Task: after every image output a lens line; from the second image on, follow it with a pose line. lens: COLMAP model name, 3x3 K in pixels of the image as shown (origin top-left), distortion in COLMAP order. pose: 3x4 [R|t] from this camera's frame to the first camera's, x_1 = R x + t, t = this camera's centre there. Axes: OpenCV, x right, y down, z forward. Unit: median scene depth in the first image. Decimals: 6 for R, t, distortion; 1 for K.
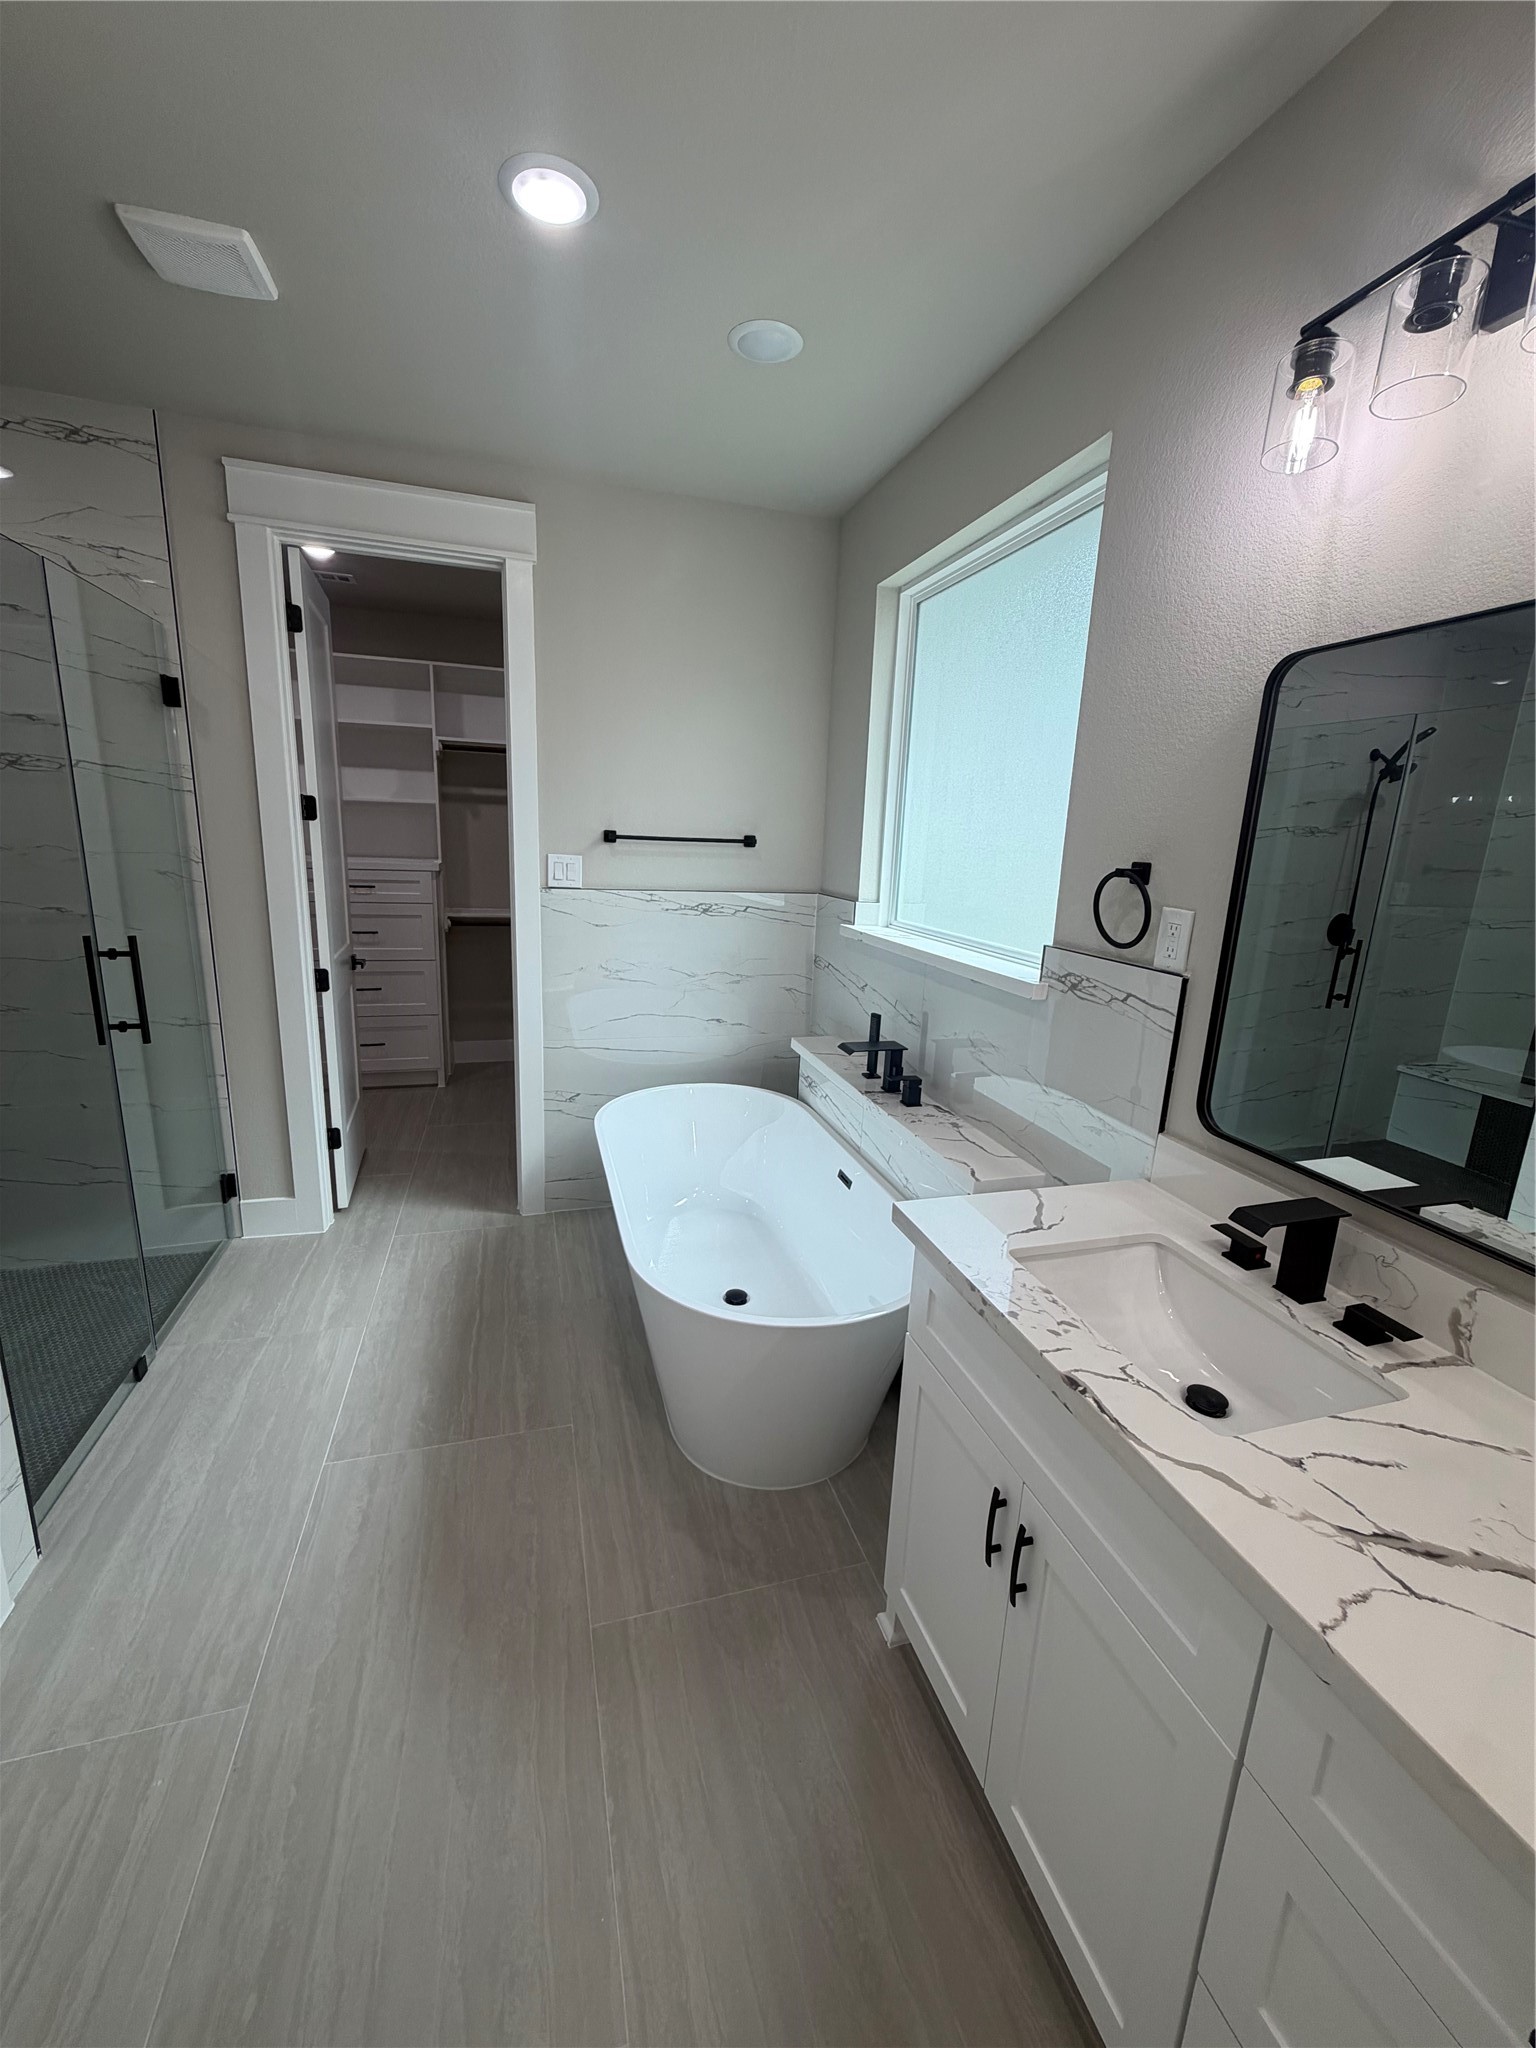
lens RADIAL K [[816.8, 0, 766.0], [0, 816.8, 1018.3], [0, 0, 1]] dist [-0.001705, 0.000522]
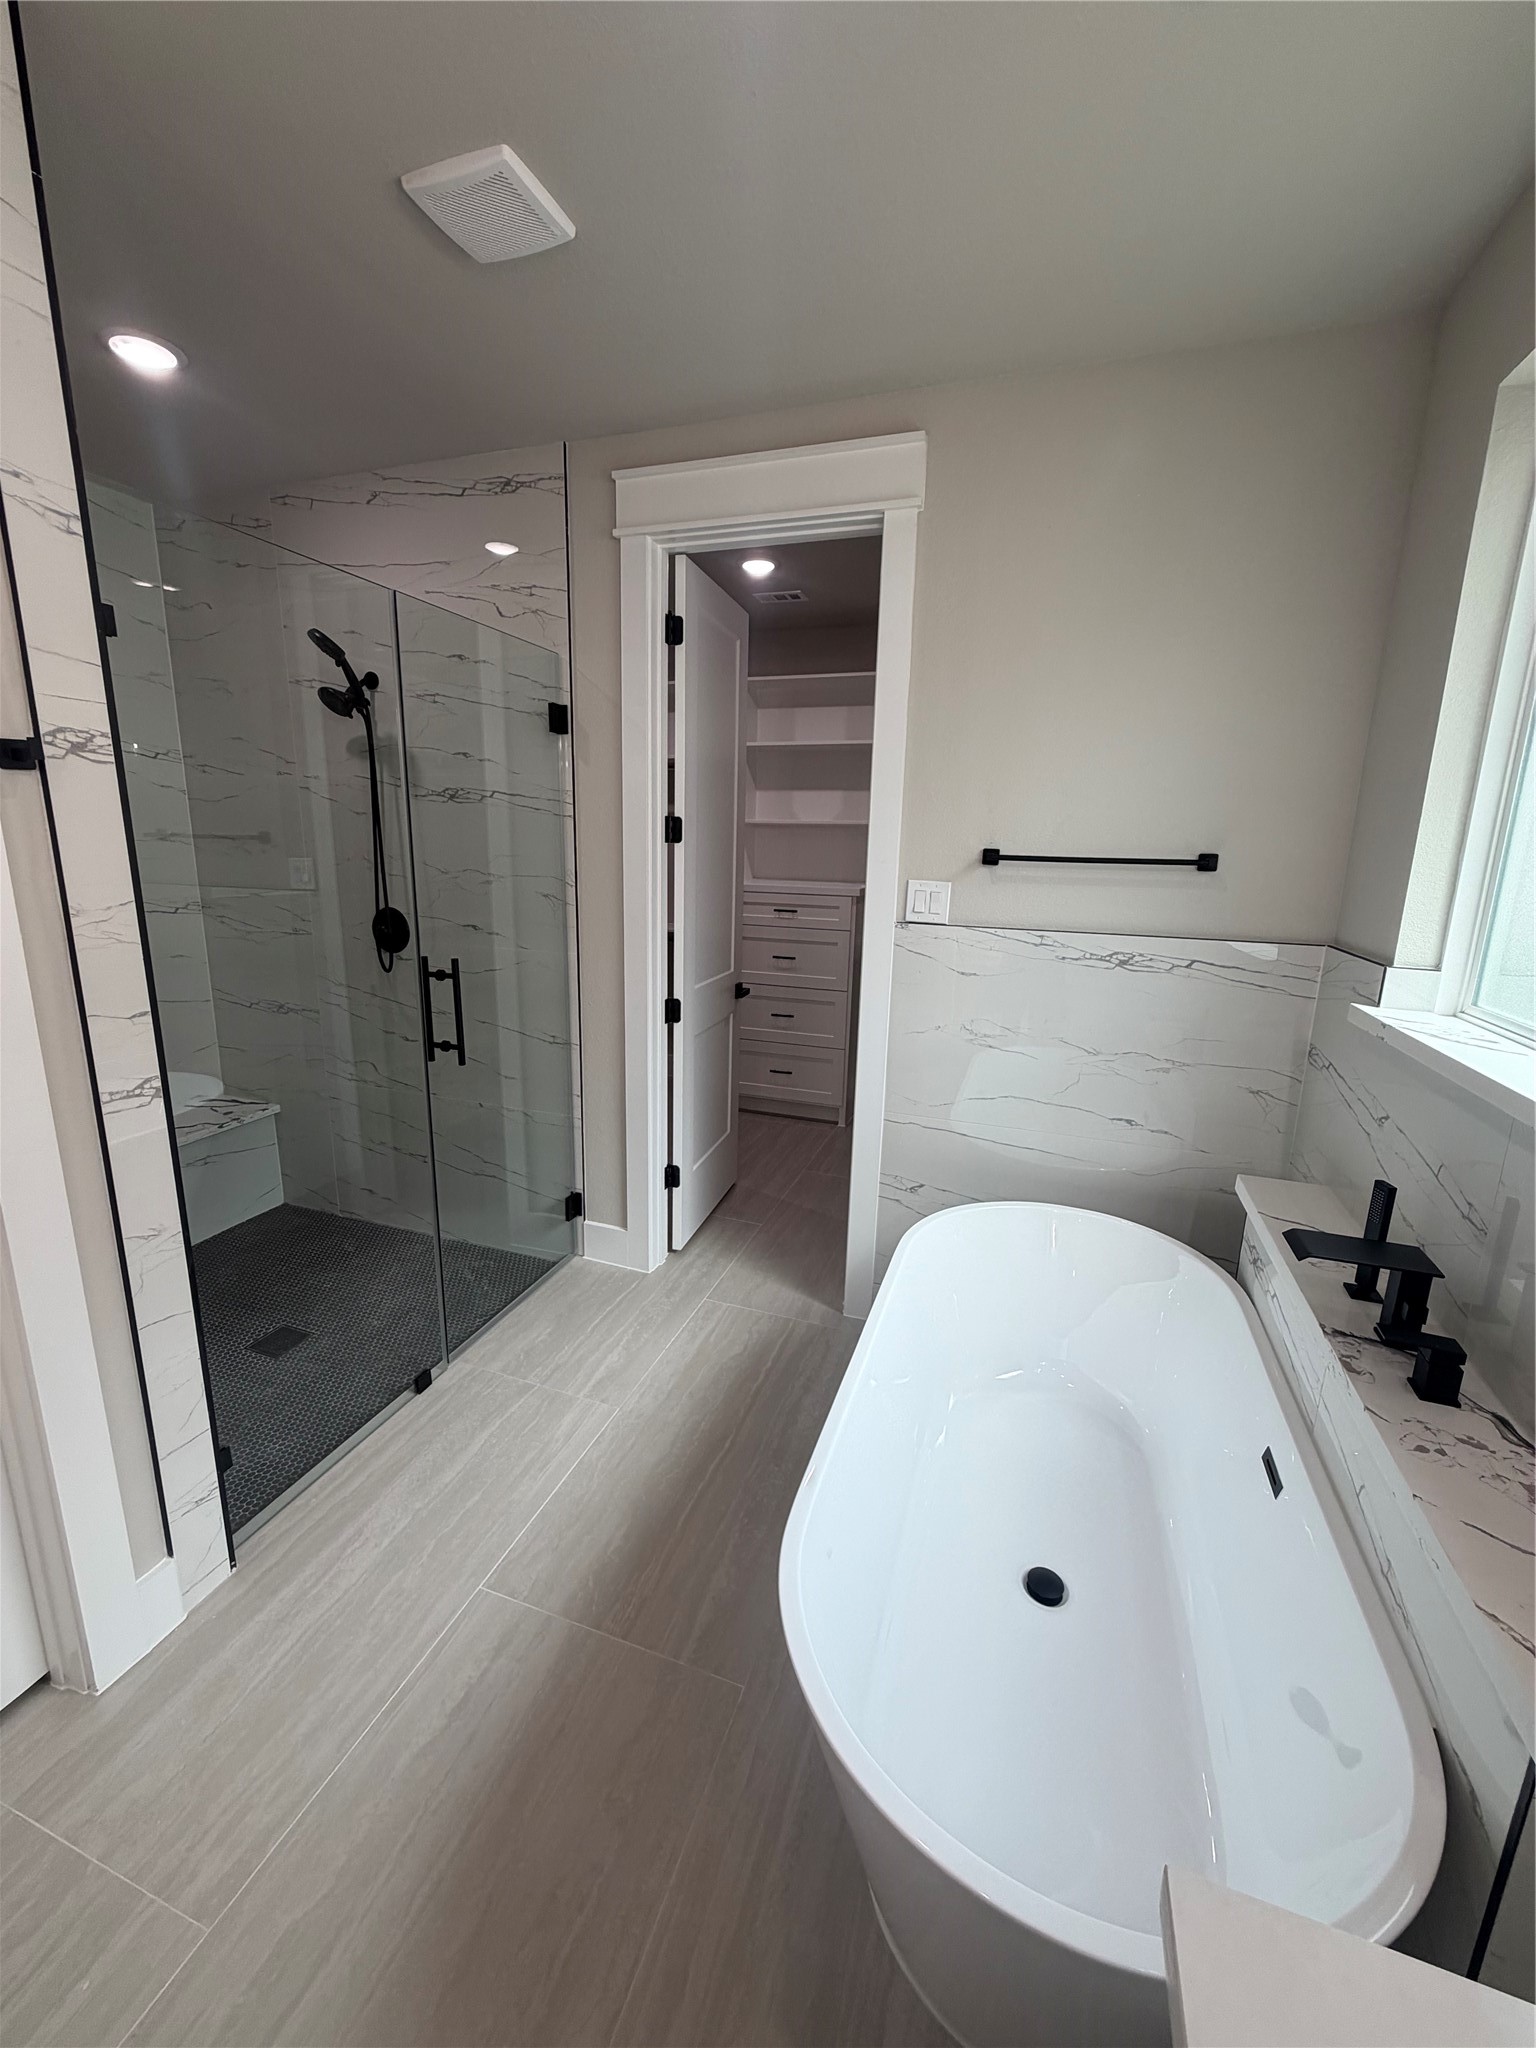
lens RADIAL K [[816.8, 0, 766.0], [0, 816.8, 1018.3], [0, 0, 1]] dist [-0.001705, 0.000522]
pose [[0.812894, 0.103922, -0.573066, 0.094429], [-0.119478, 0.992781, 0.010555, -0.065974], [0.570026, 0.059888, 0.819441, 0.309431]]
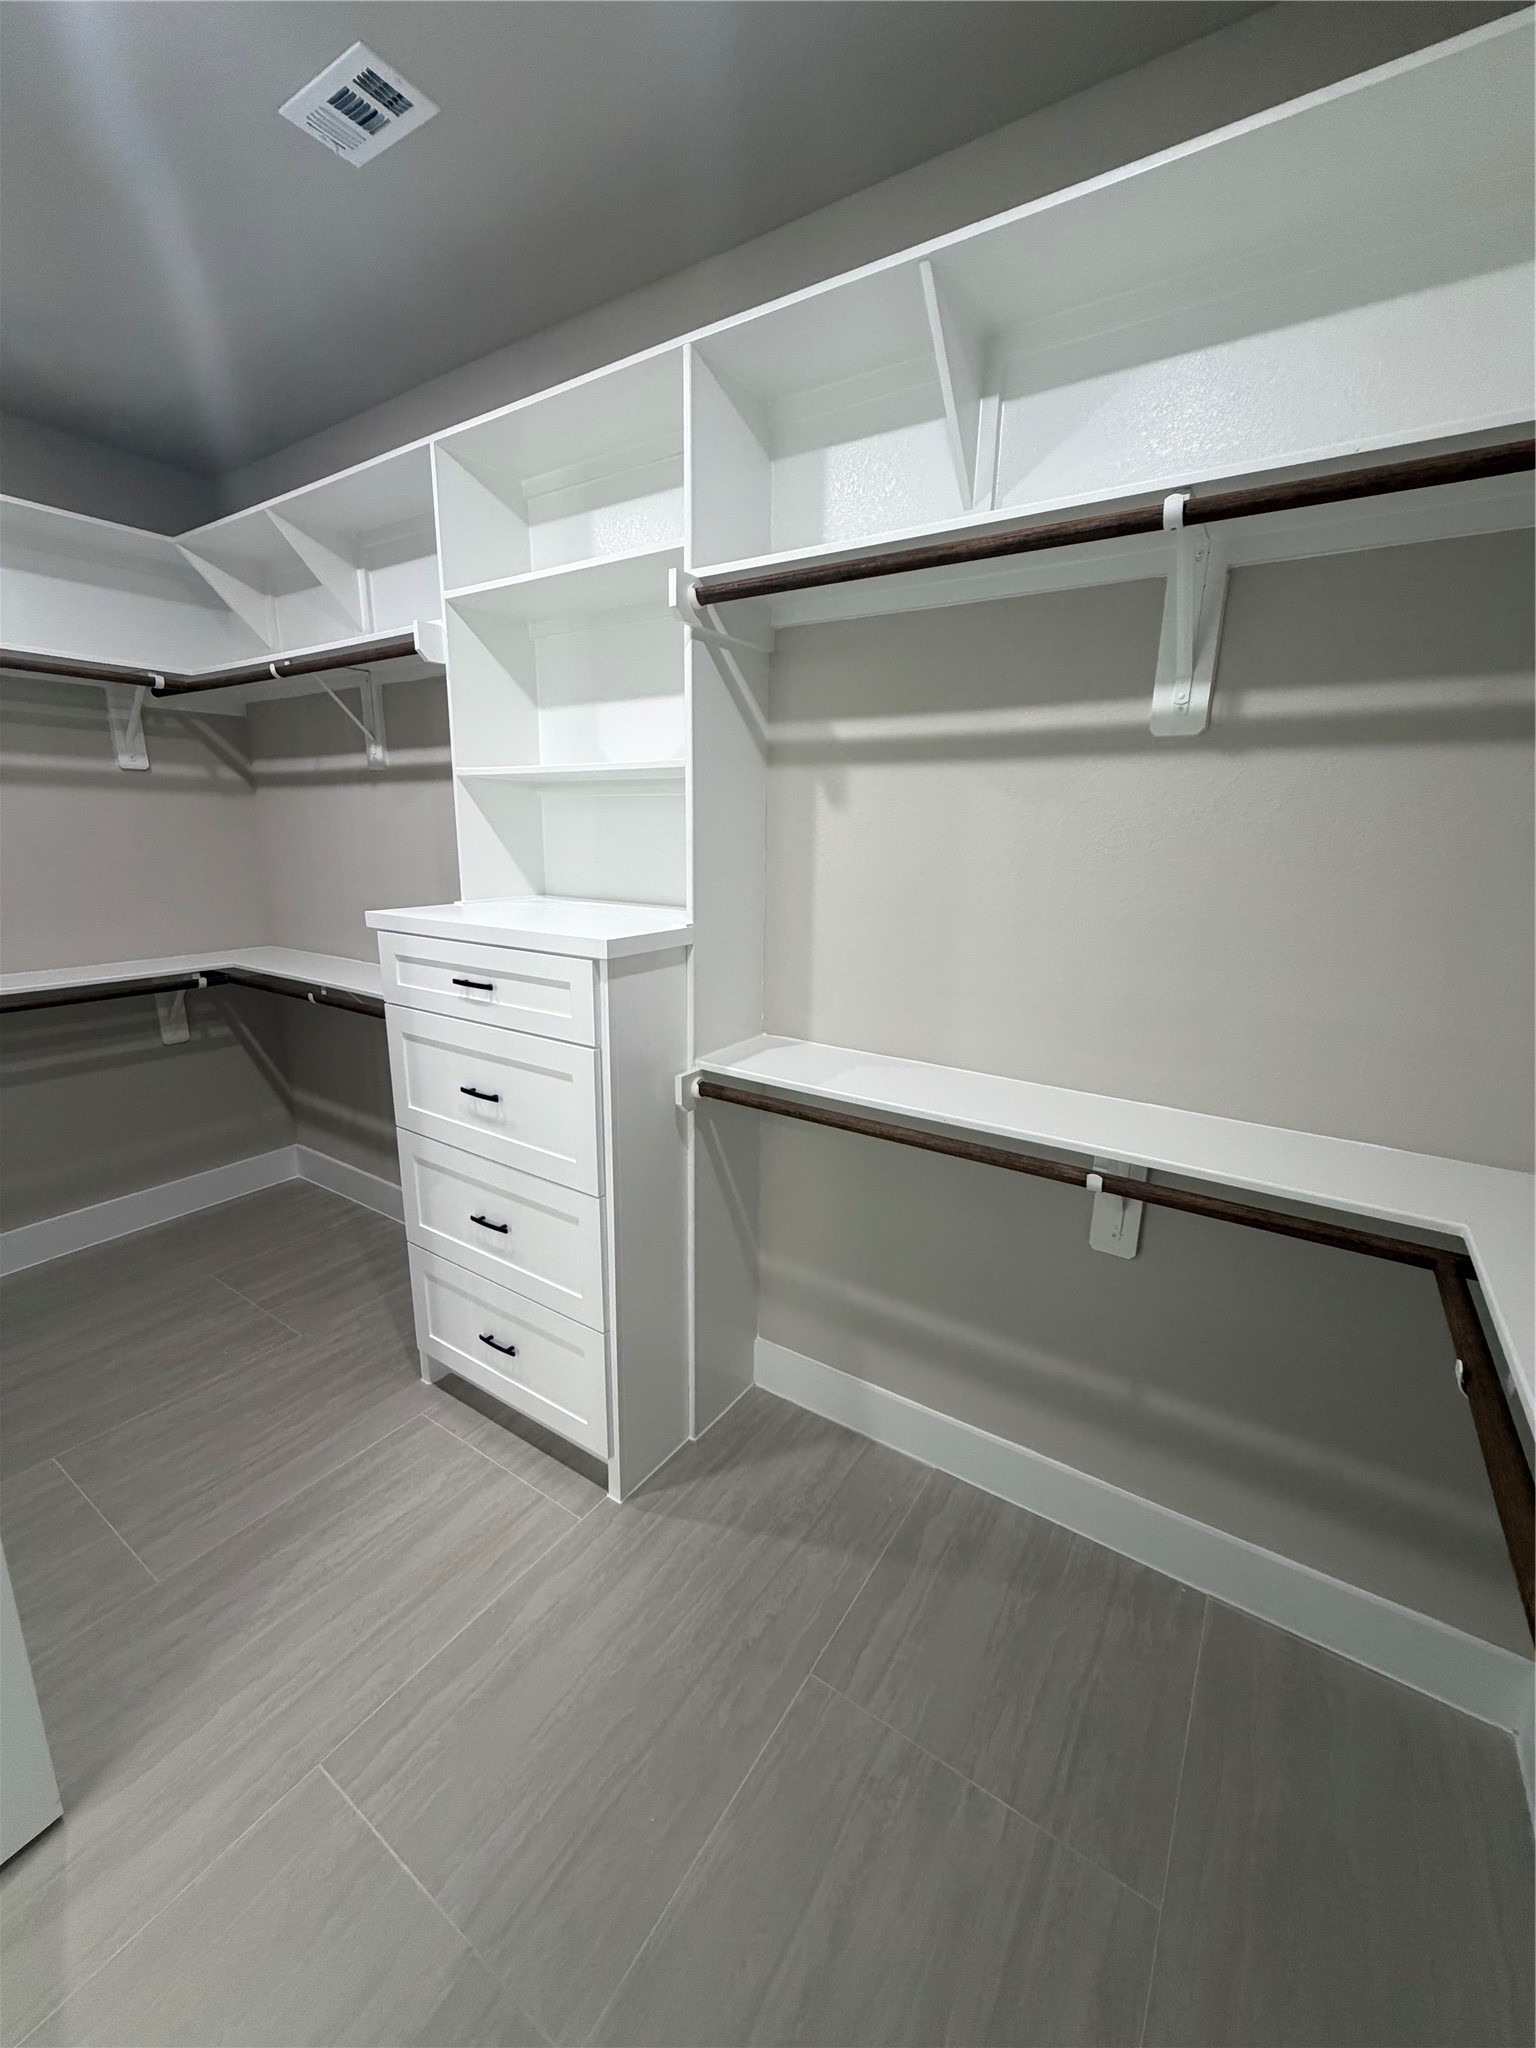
lens RADIAL K [[816.8, 0, 766.0], [0, 816.8, 1018.3], [0, 0, 1]] dist [-0.001705, 0.000522]
pose [[0.638236, 0.151240, -0.754839, -0.159323], [-0.159849, 0.985178, 0.062235, -0.308396], [0.753063, 0.080939, 0.652951, 1.357223]]
